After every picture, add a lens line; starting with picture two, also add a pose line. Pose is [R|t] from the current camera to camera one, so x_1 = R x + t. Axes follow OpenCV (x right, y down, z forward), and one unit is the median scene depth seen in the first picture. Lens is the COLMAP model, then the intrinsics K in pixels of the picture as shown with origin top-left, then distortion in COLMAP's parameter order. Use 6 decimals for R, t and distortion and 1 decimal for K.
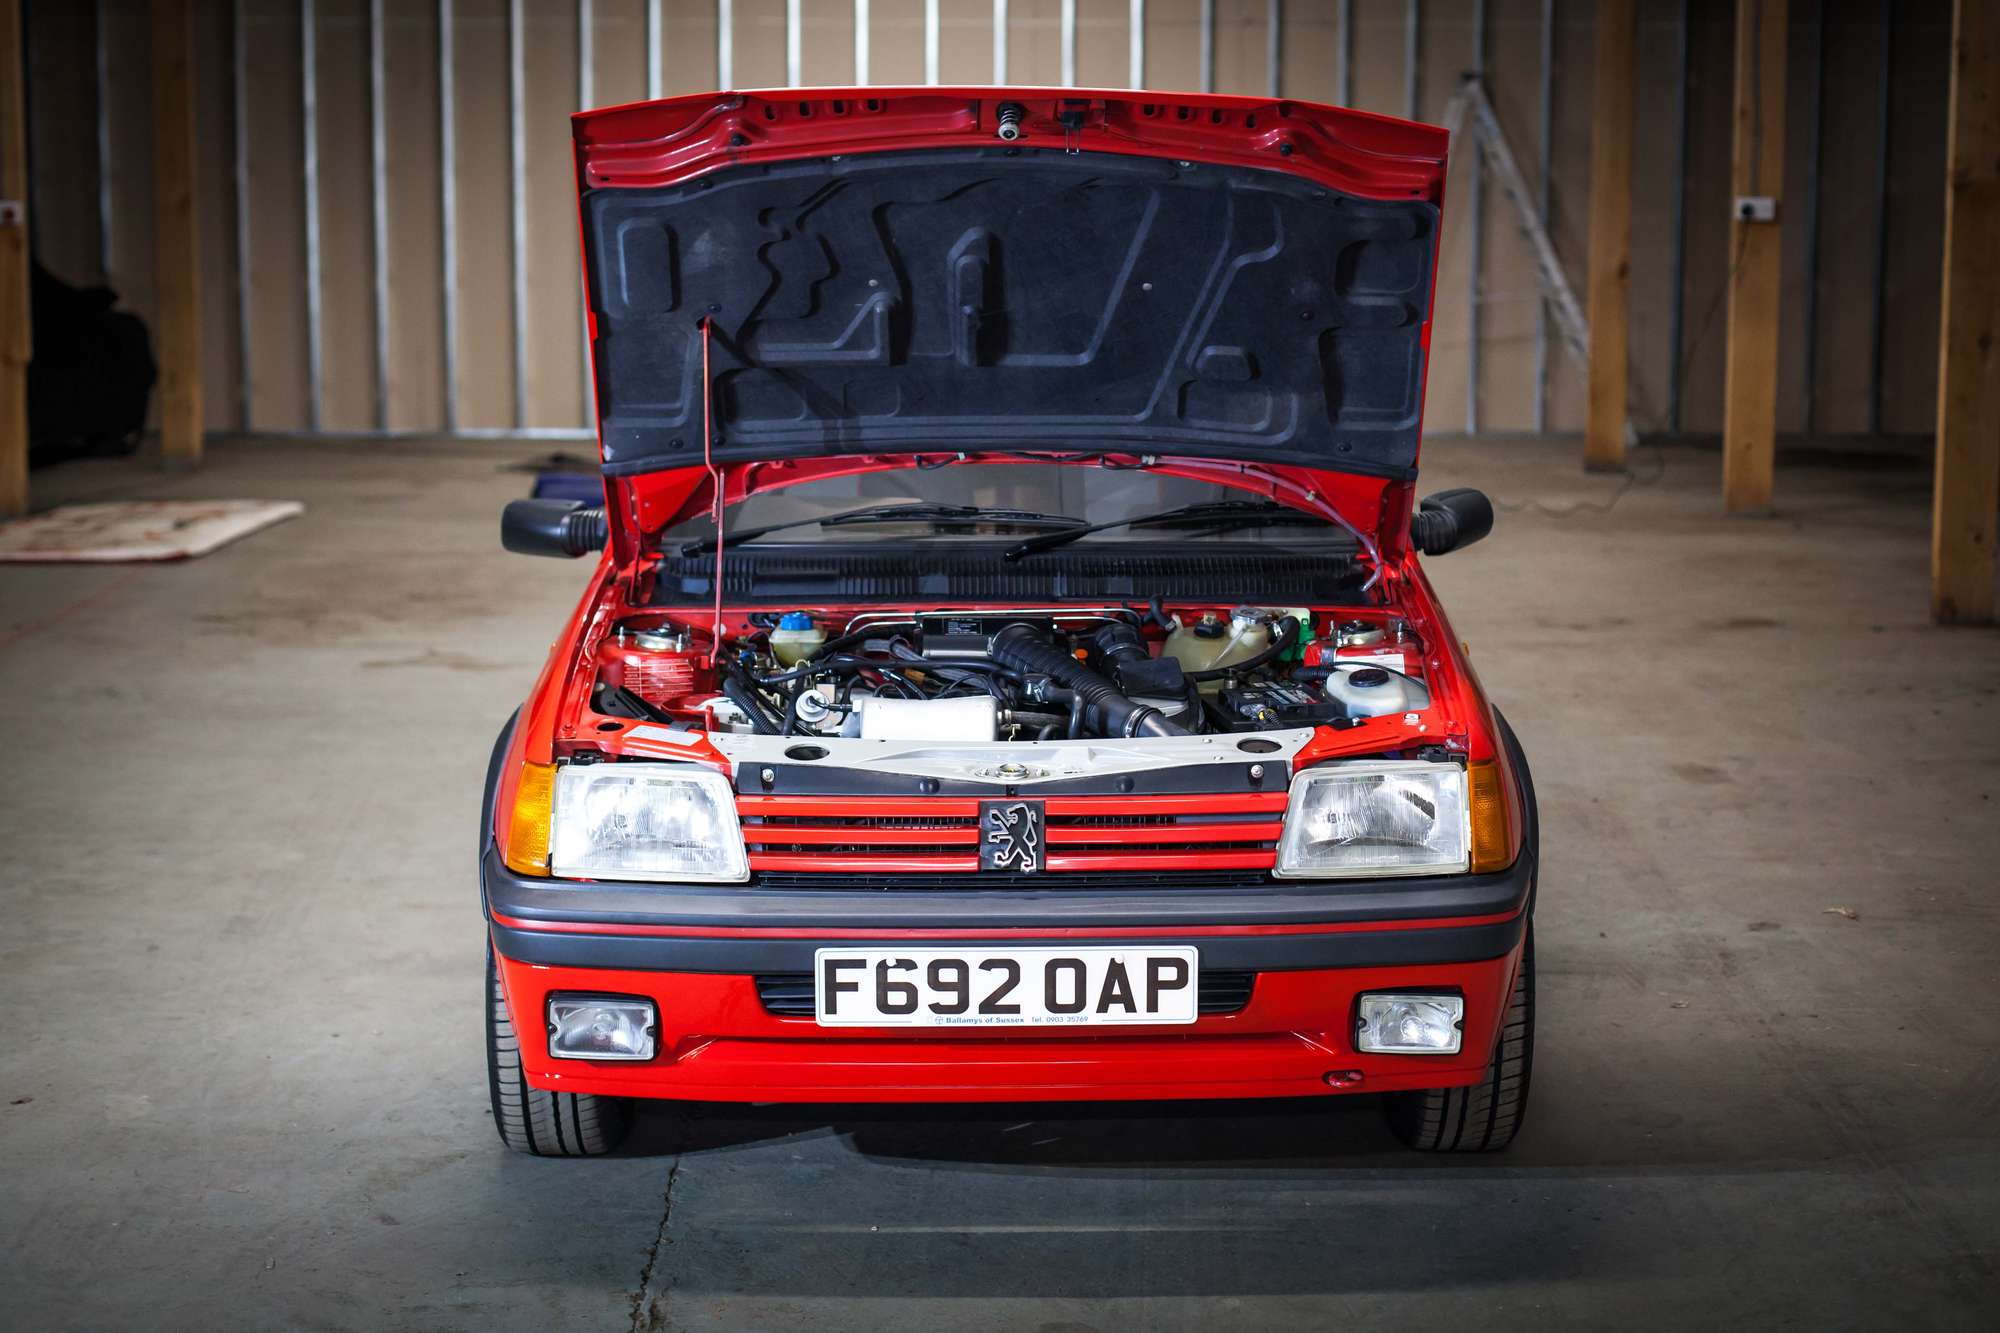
lens RADIAL K [[3299.5, 0, 1000.0], [0, 3299.5, 666.5], [0, 0, 1]] dist [0.042179, 0.036723]
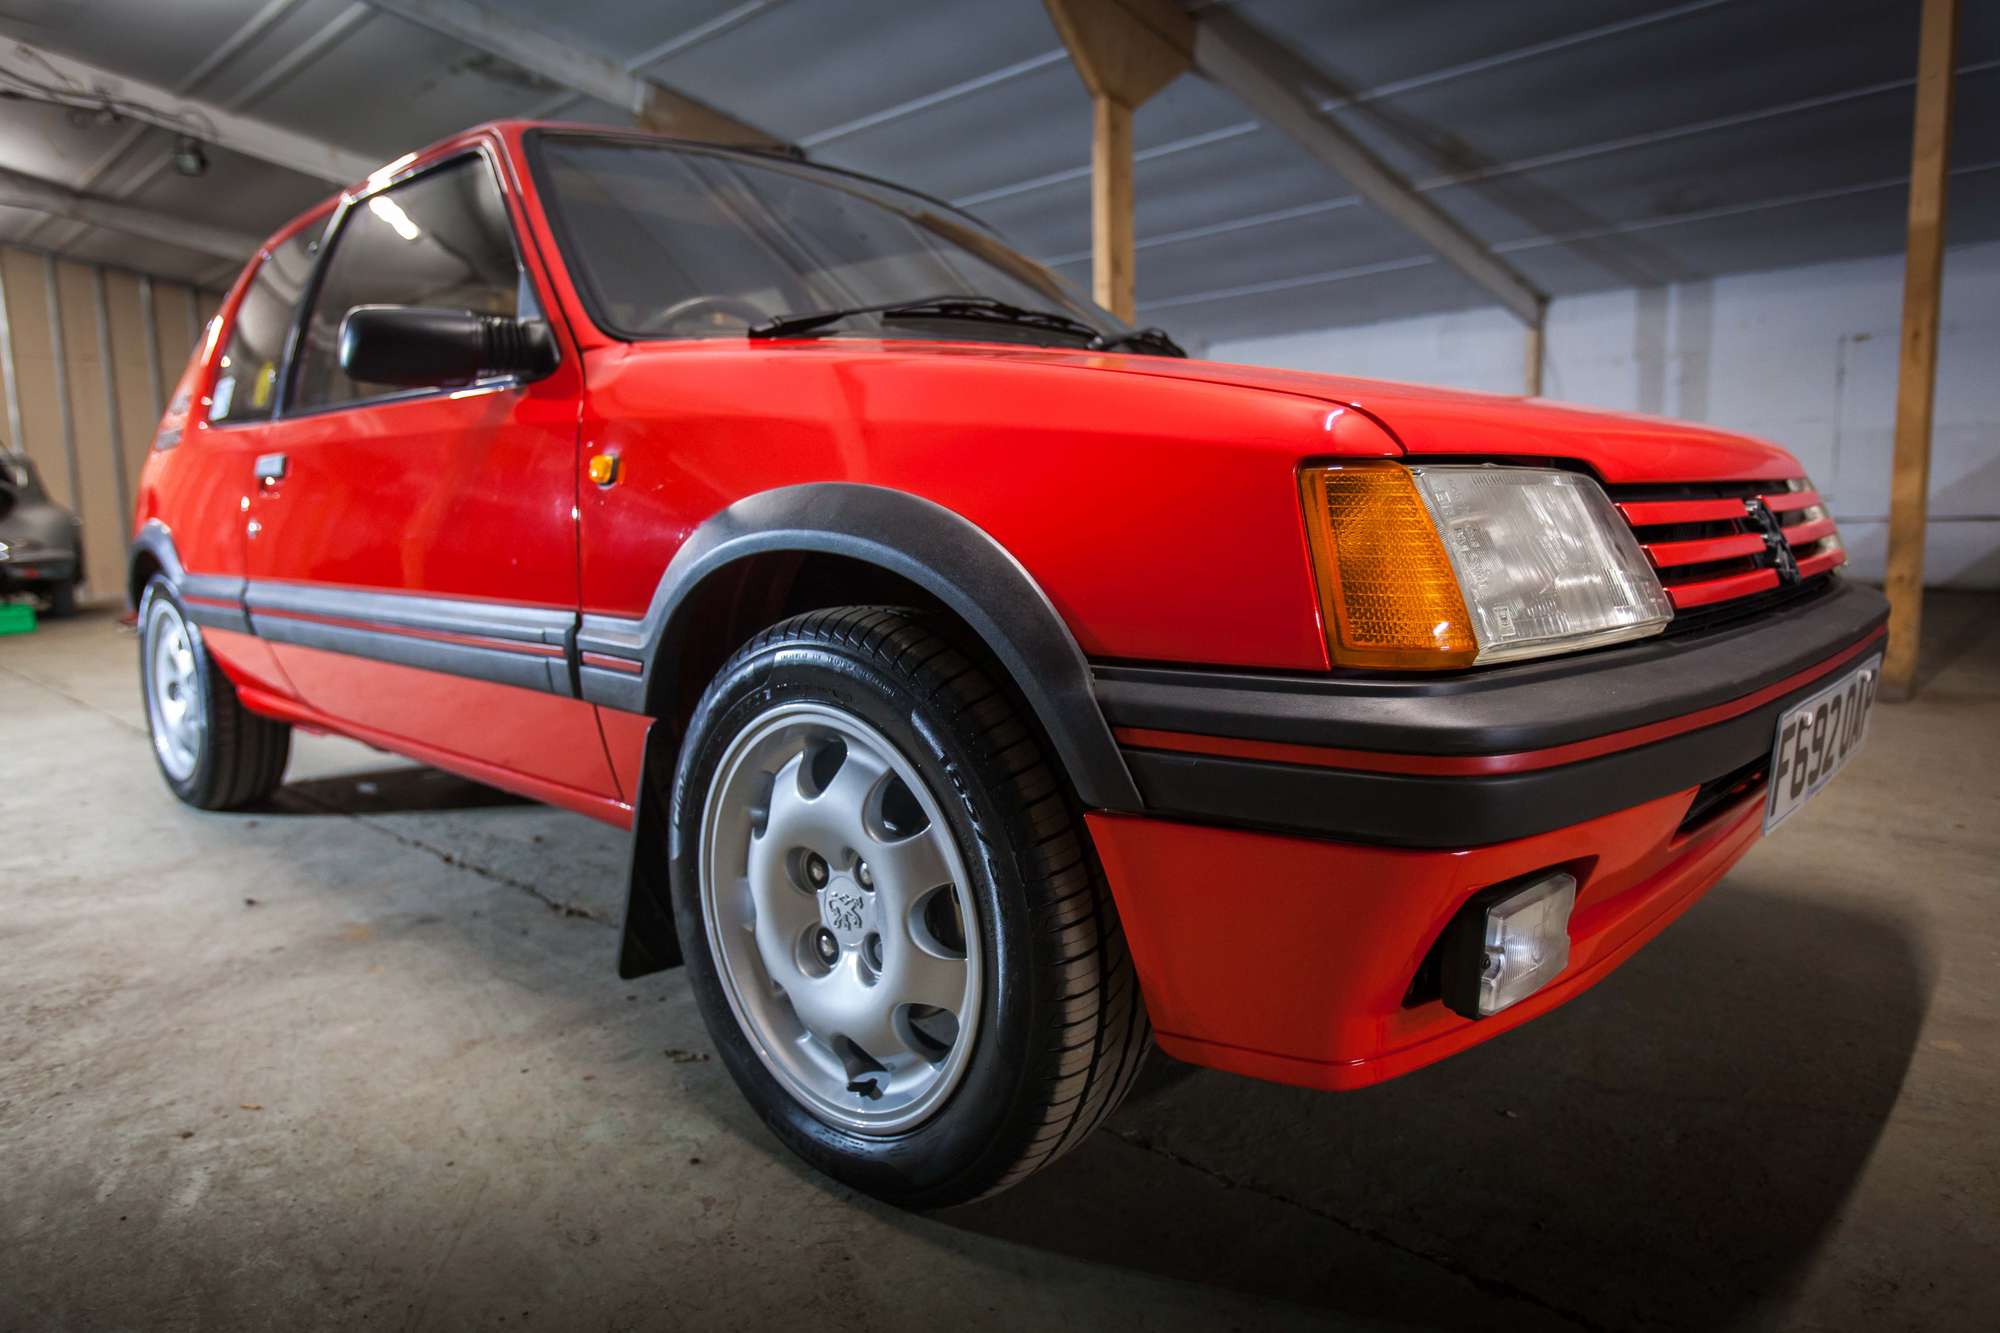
lens RADIAL K [[1238.2, 0, 1000.0], [0, 1238.2, 666.5], [0, 0, 1]] dist [-0.004911, 0.000125]
pose [[0.688777, -0.110092, 0.716566, -0.328209], [0.131963, 0.990929, 0.025399, 0.049710], [-0.712862, 0.077066, 0.697057, 0.936546]]
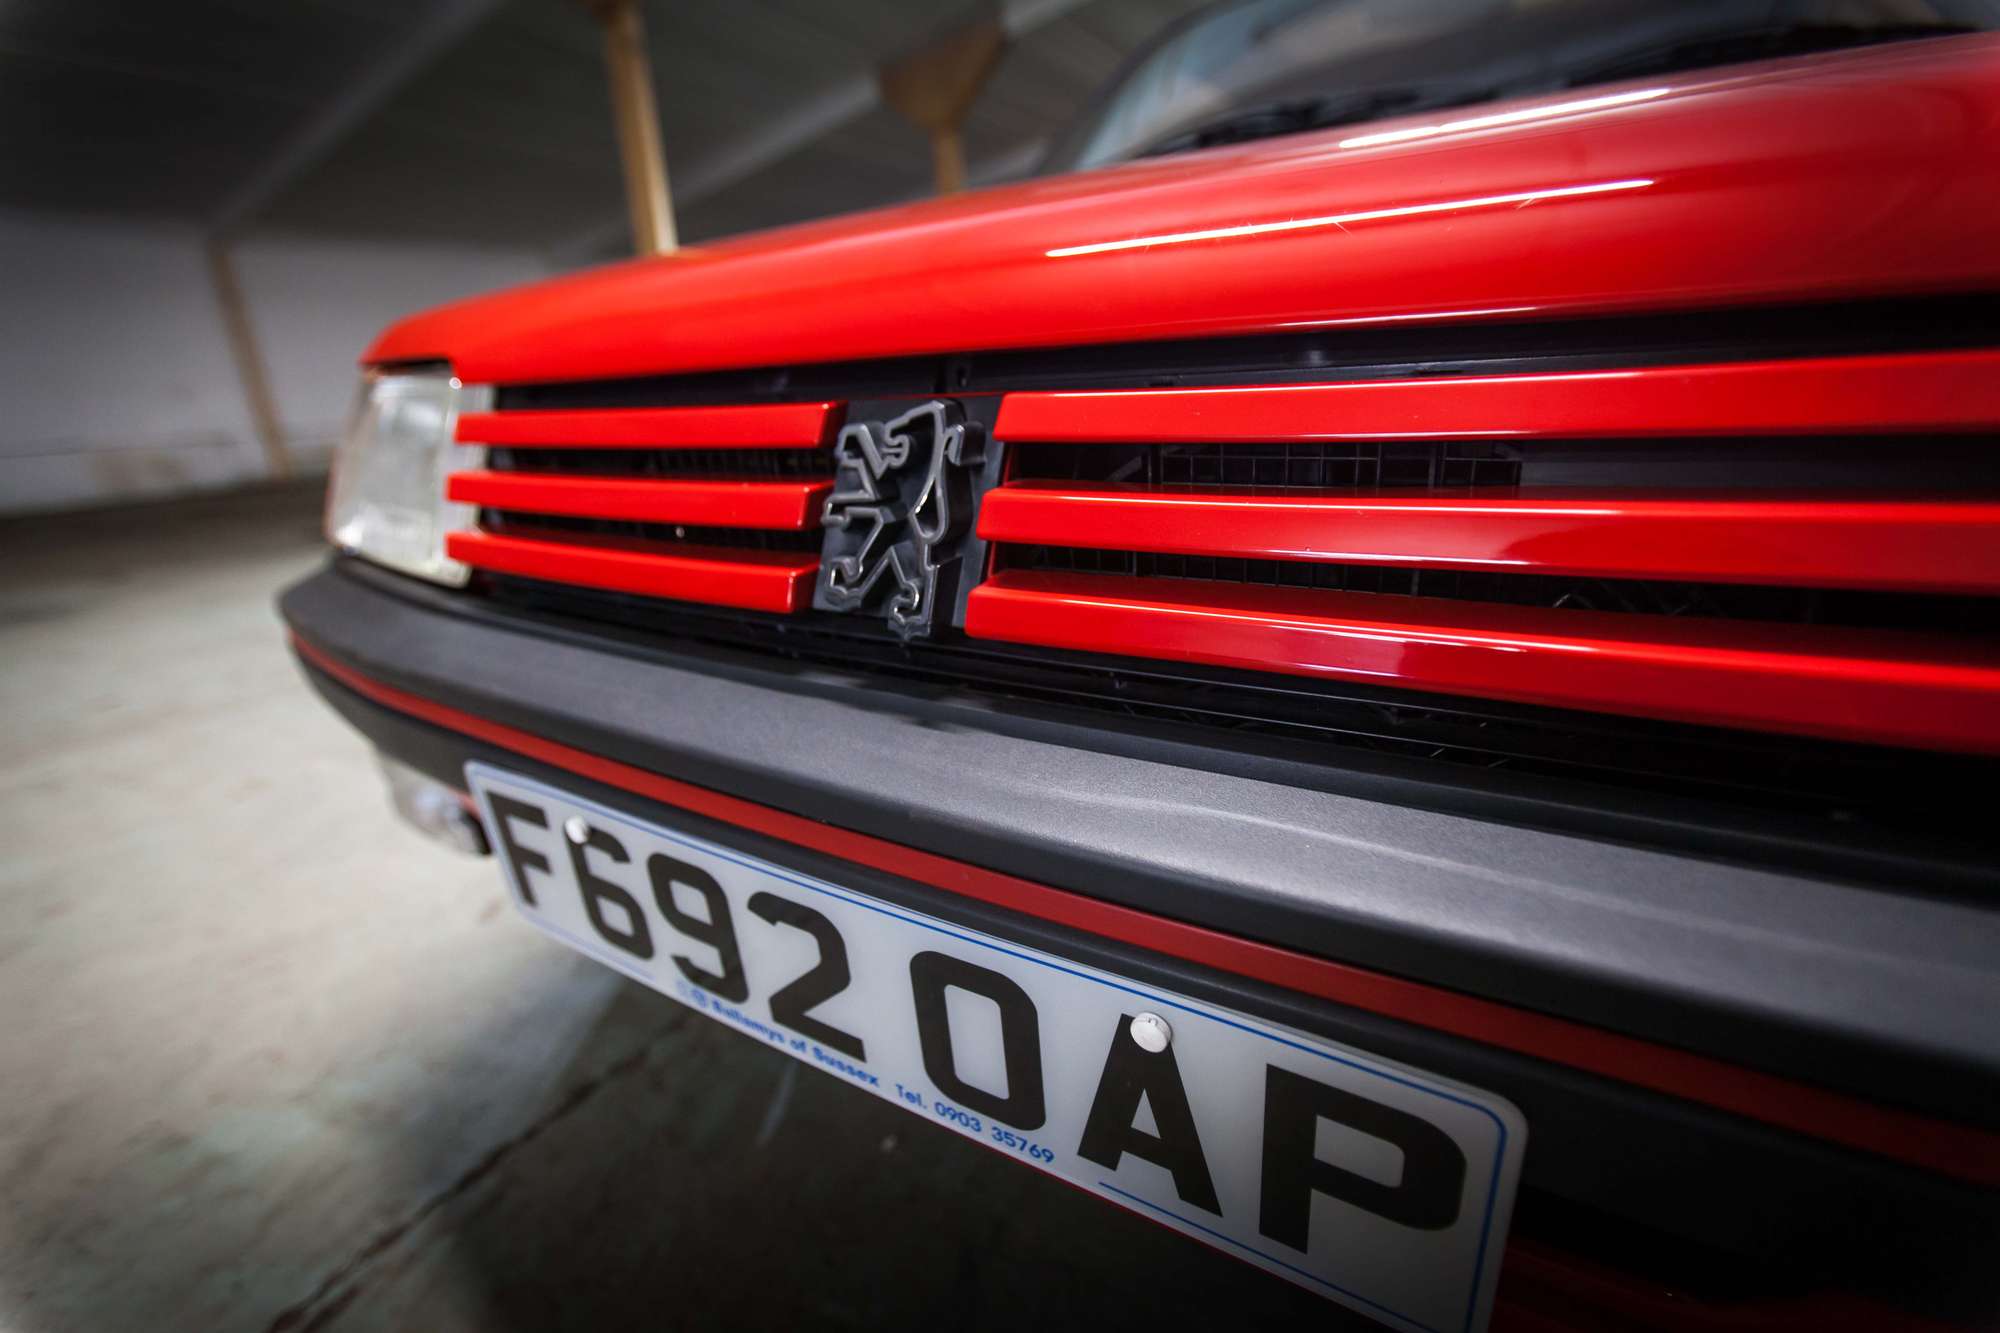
lens RADIAL K [[872.7, 0, 1000.0], [0, 872.7, 666.5], [0, 0, 1]] dist [-0.000242, -0.000025]
pose [[0.851696, 0.131646, -0.507232, 0.055835], [-0.029092, 0.978316, 0.205063, 0.049077], [0.523229, -0.159895, 0.837057, 0.941519]]
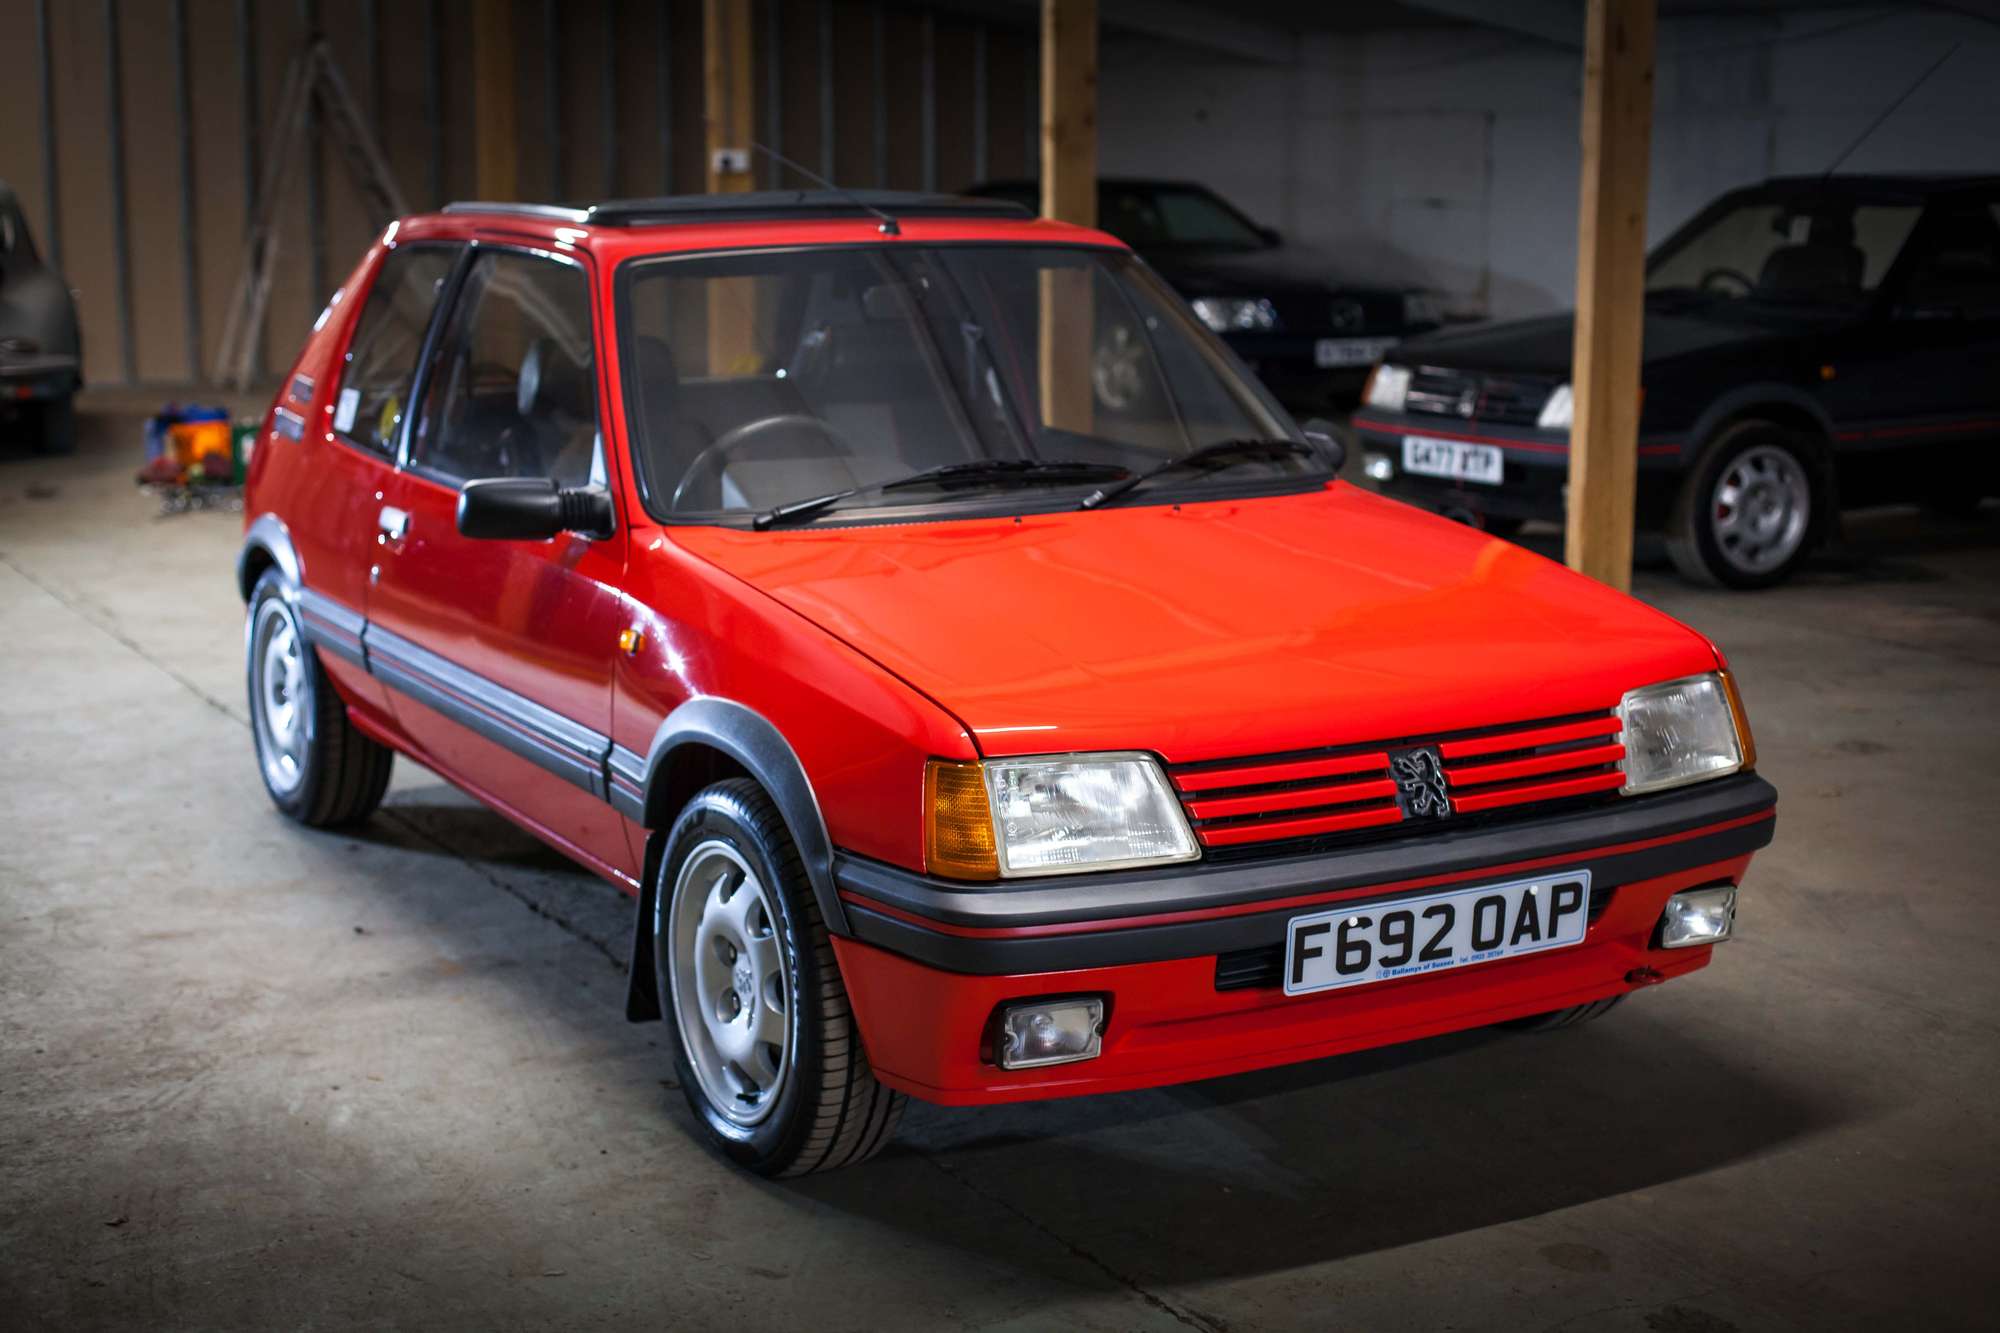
lens RADIAL K [[2932.2, 0, 1000.0], [0, 2932.2, 666.5], [0, 0, 1]] dist [-0.005646, -0.007071]
pose [[0.874863, -0.088236, 0.476266, -0.536228], [0.072640, 0.996048, 0.051101, -0.039504], [-0.478893, -0.010110, 0.877815, 0.277371]]
